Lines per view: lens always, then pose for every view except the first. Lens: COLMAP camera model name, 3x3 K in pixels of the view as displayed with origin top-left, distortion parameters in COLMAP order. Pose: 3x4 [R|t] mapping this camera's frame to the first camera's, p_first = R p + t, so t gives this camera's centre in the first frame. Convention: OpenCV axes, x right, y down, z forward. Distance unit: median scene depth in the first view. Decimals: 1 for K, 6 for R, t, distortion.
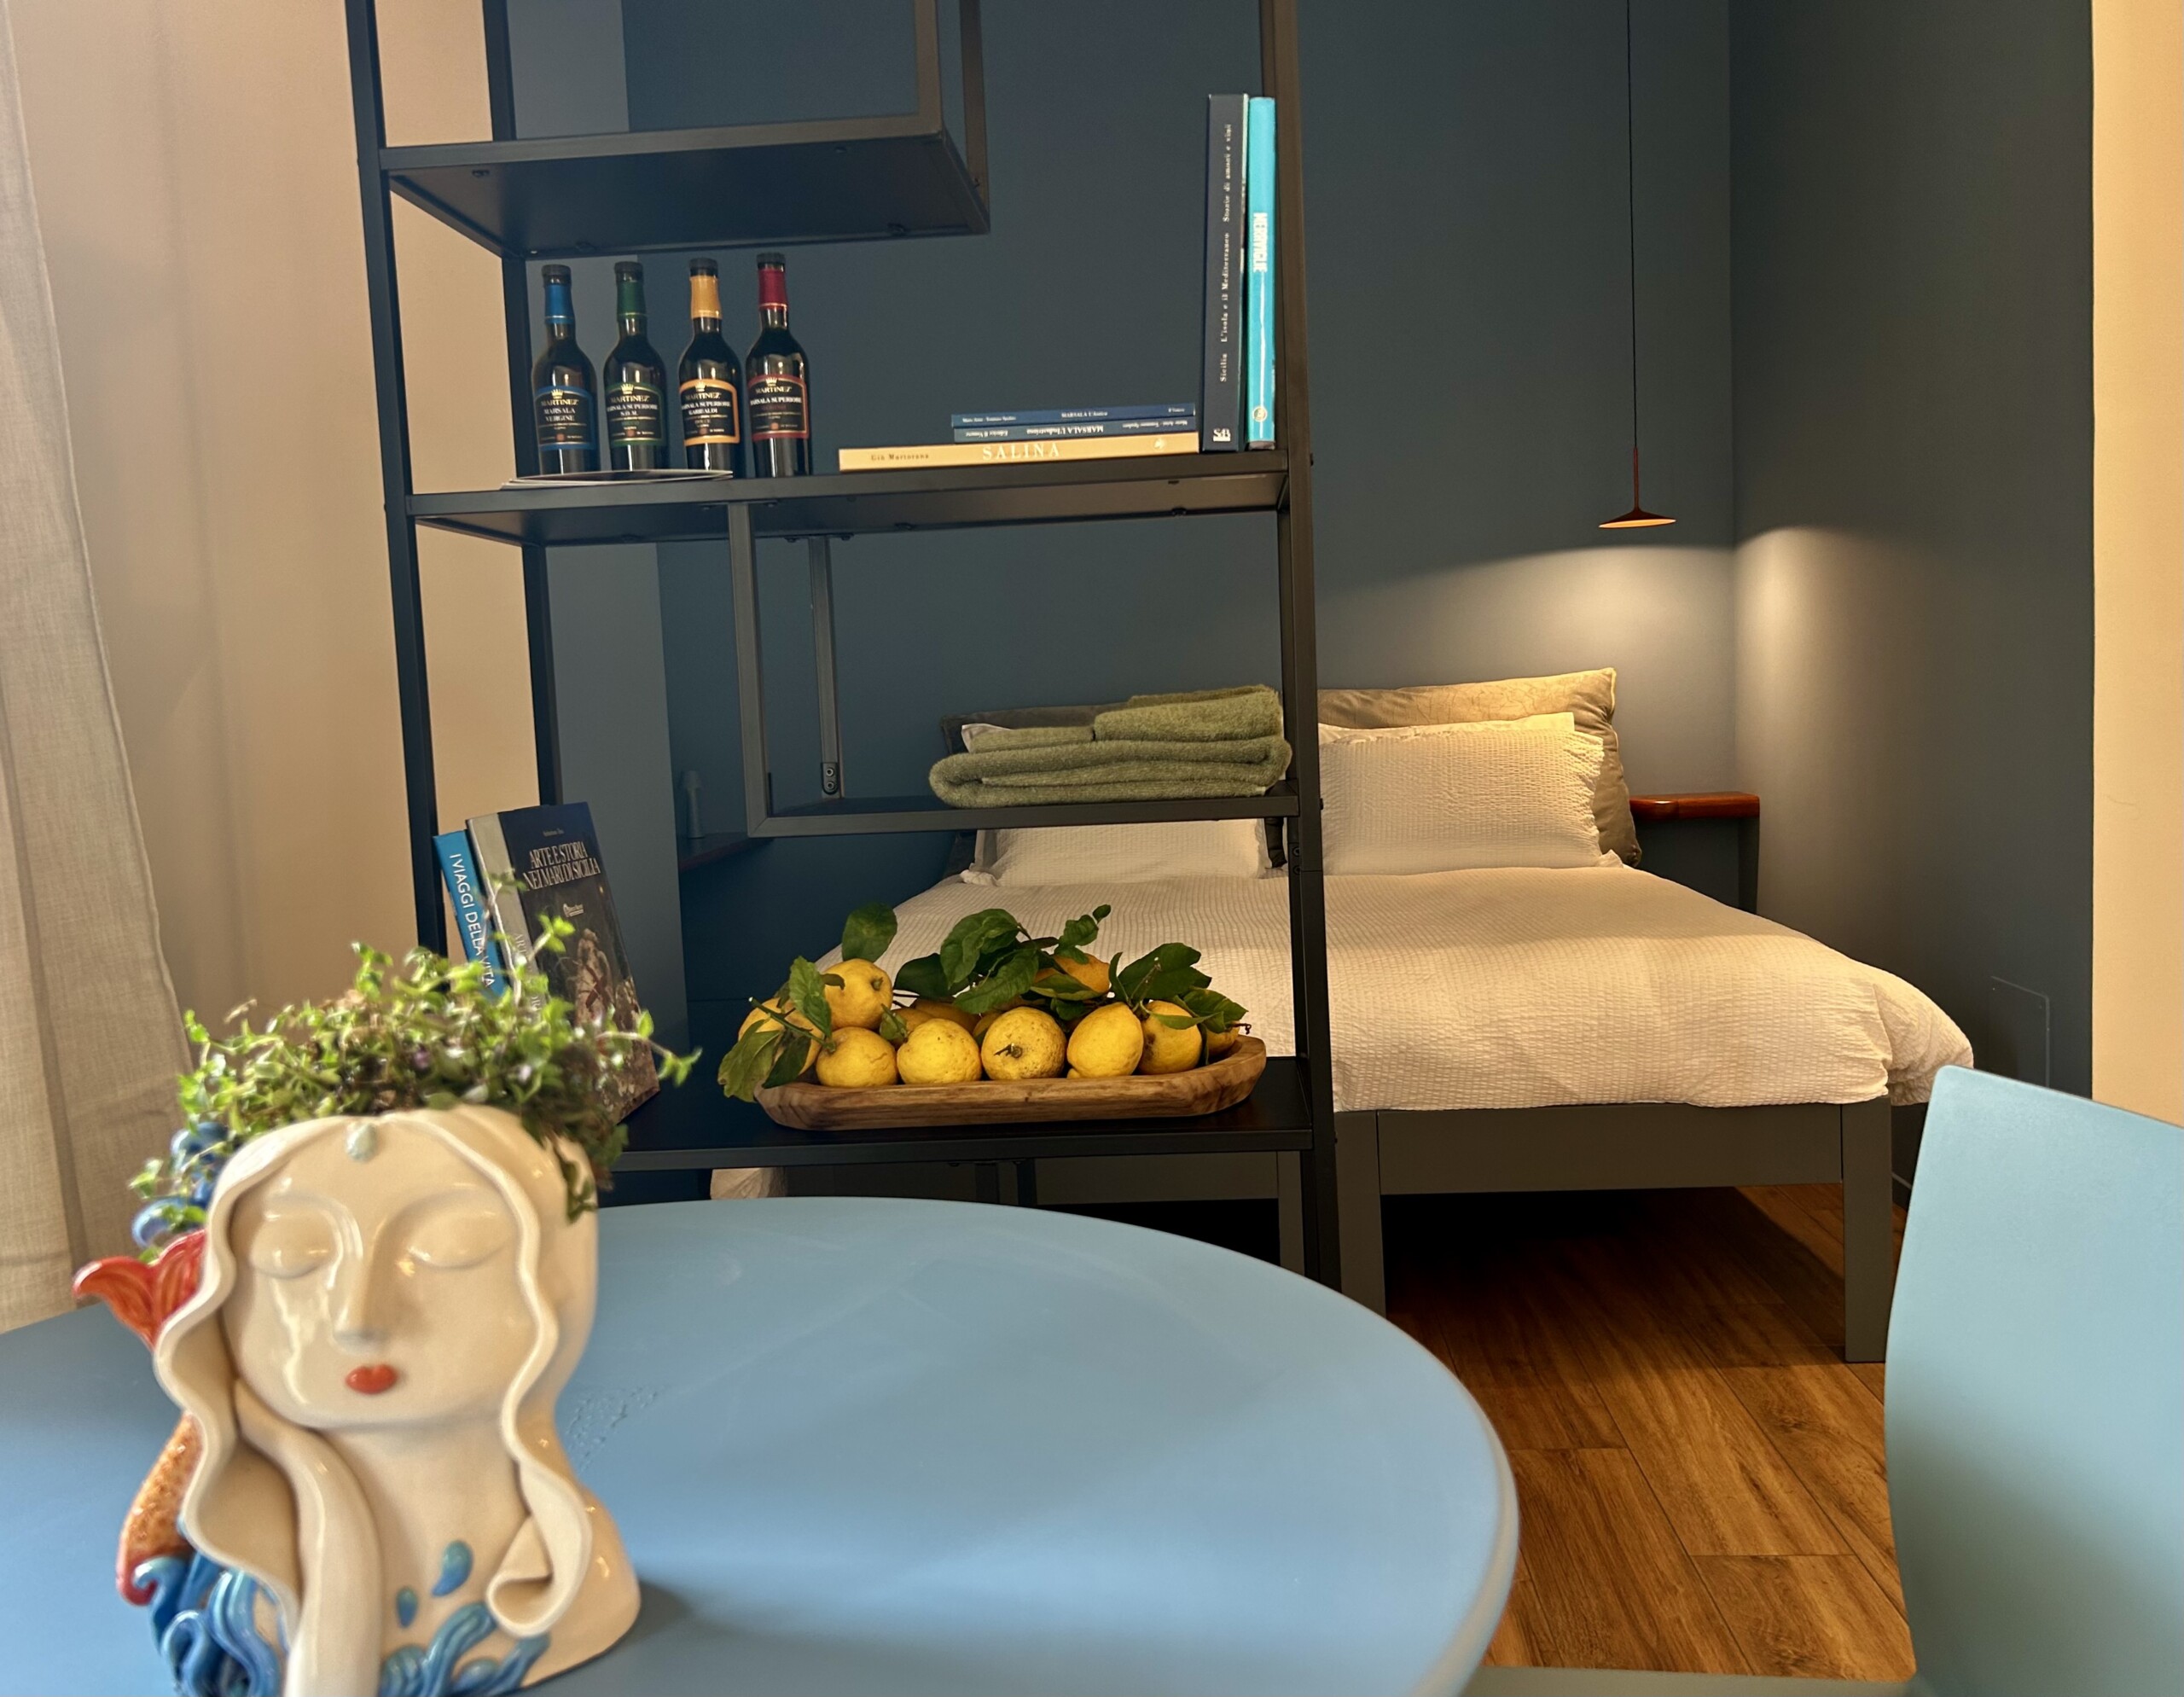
lens RADIAL K [[1830.7, 0, 1085.6], [0, 1830.7, 876.1], [0, 0, 1]] dist [0.067026, -0.006505]
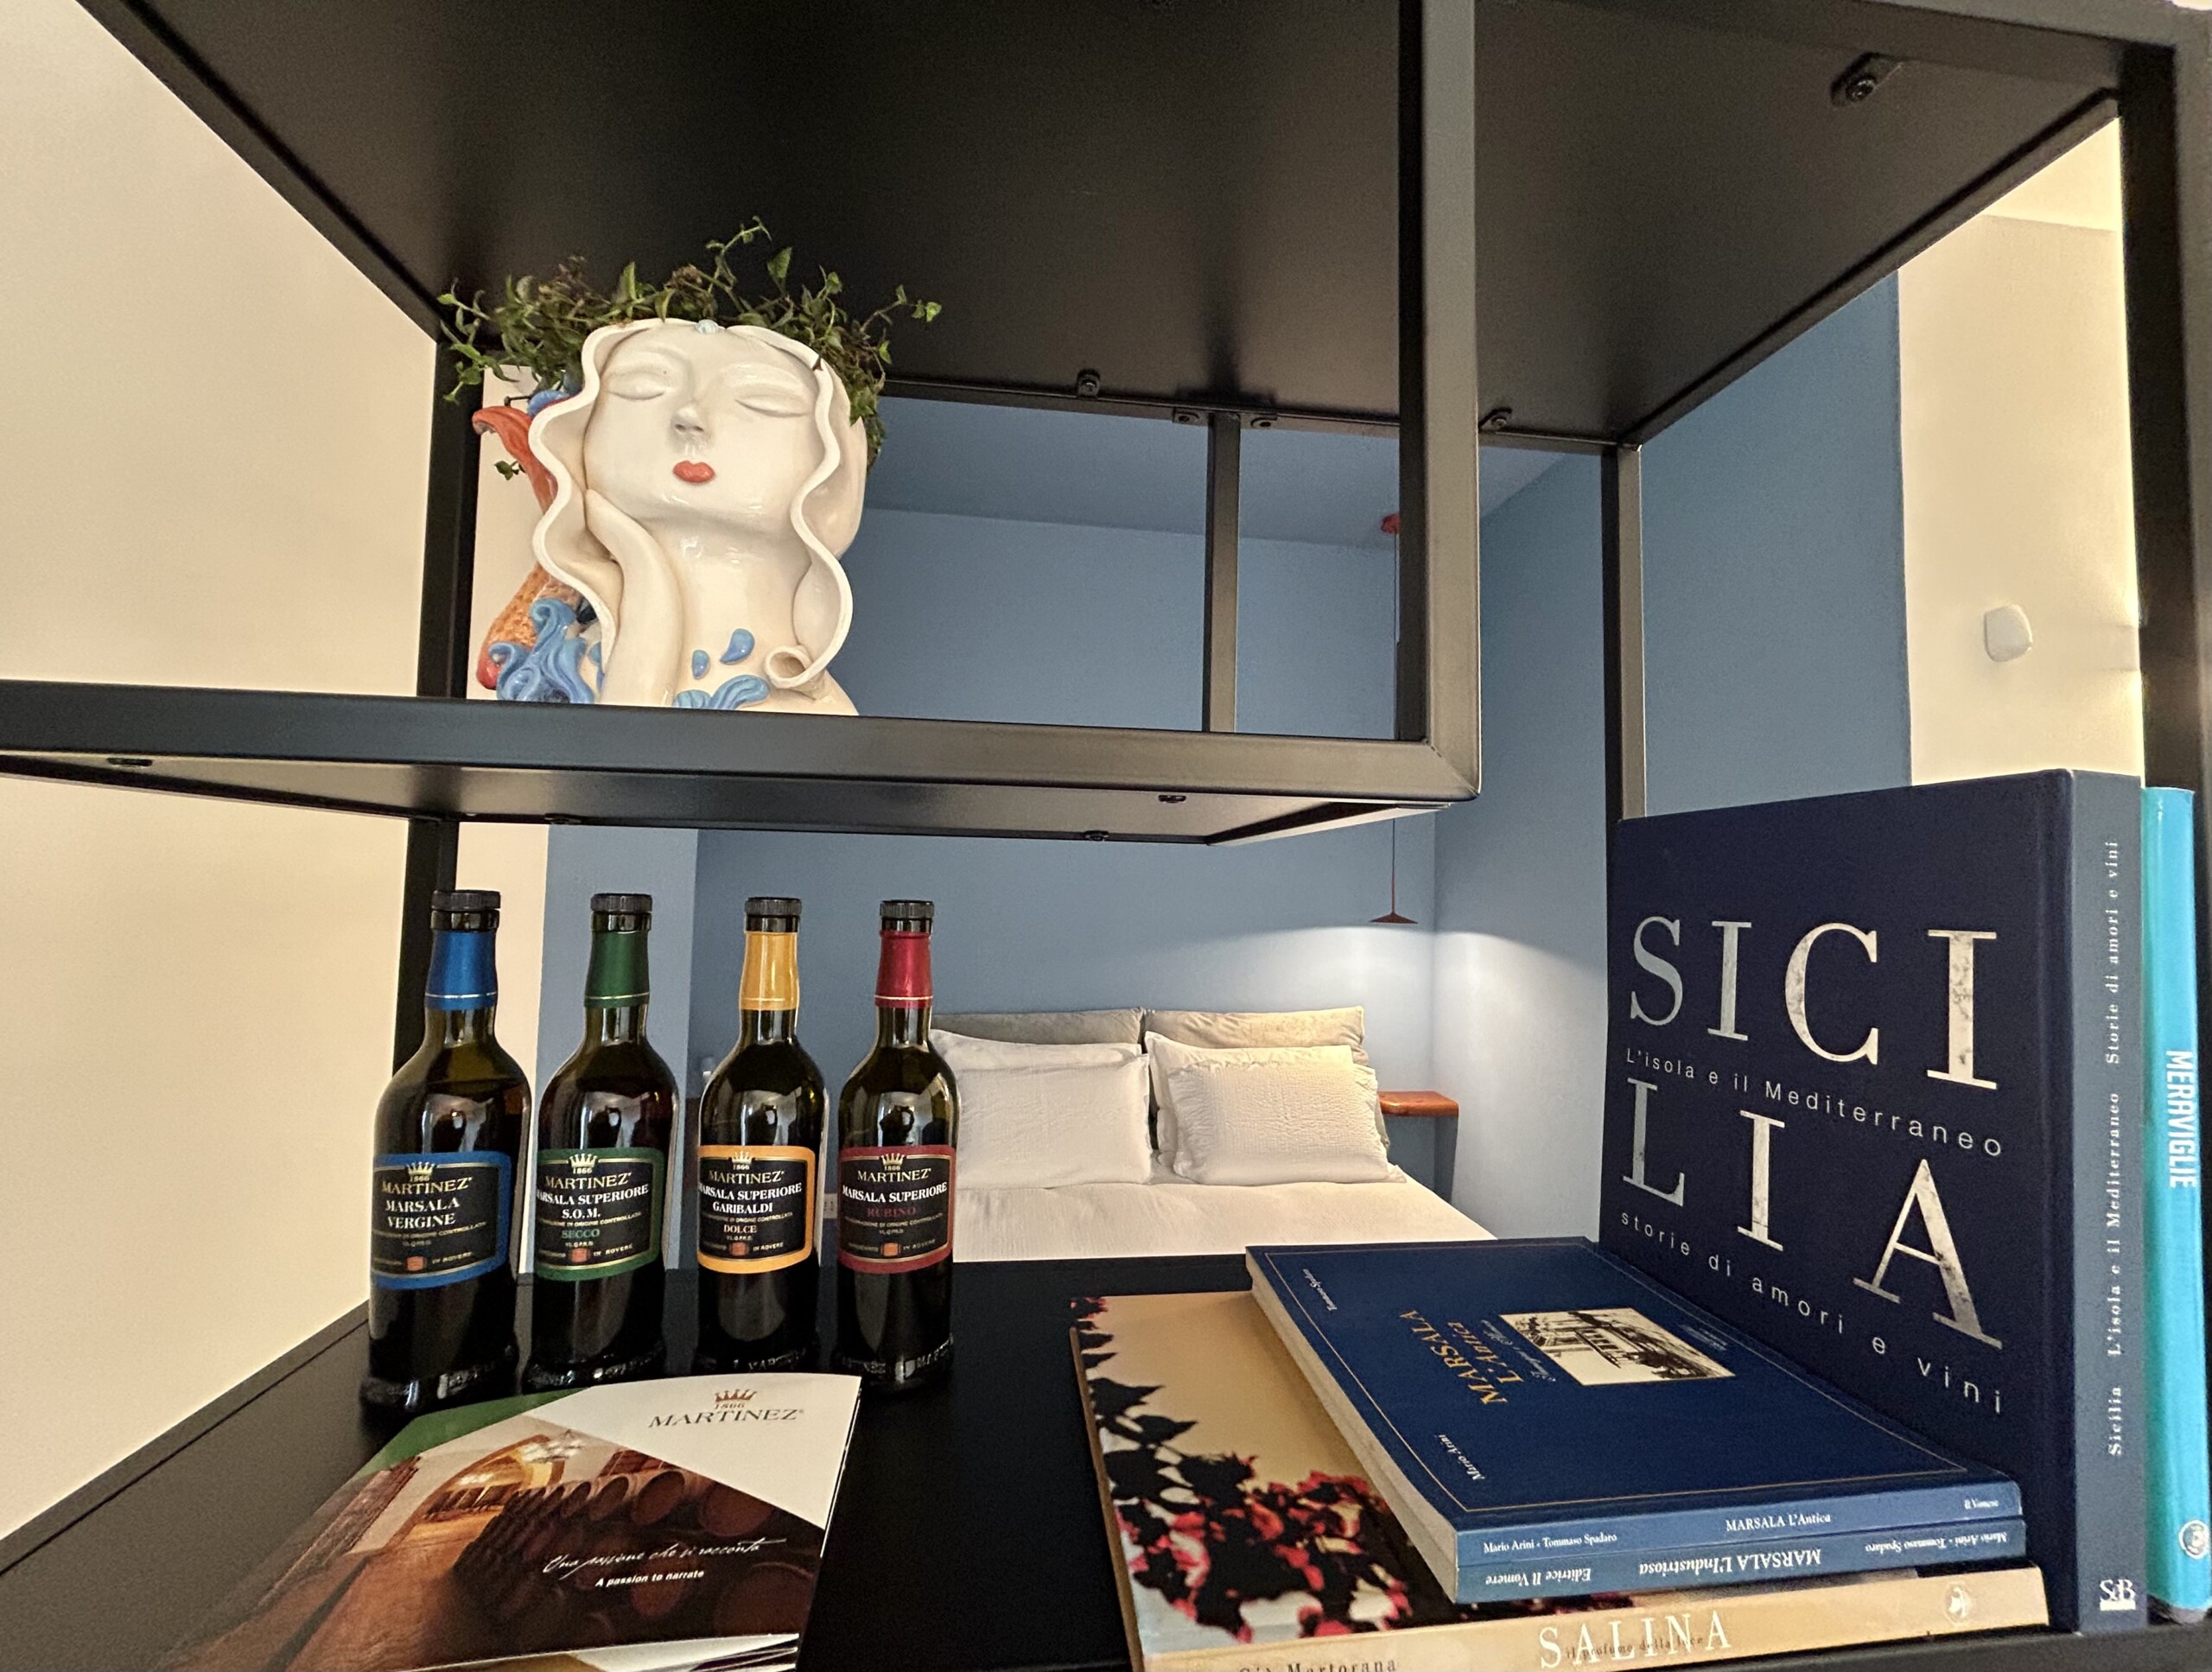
lens RADIAL K [[892.8, 0, 1106.0], [0, 892.8, 836.0], [0, 0, 1]] dist [-0.000465, -0.000052]
pose [[0.980418, 0.073472, 0.182708, -0.165225], [-0.045804, 0.987428, -0.151286, -0.322943], [-0.191526, 0.139954, 0.971458, 0.743894]]
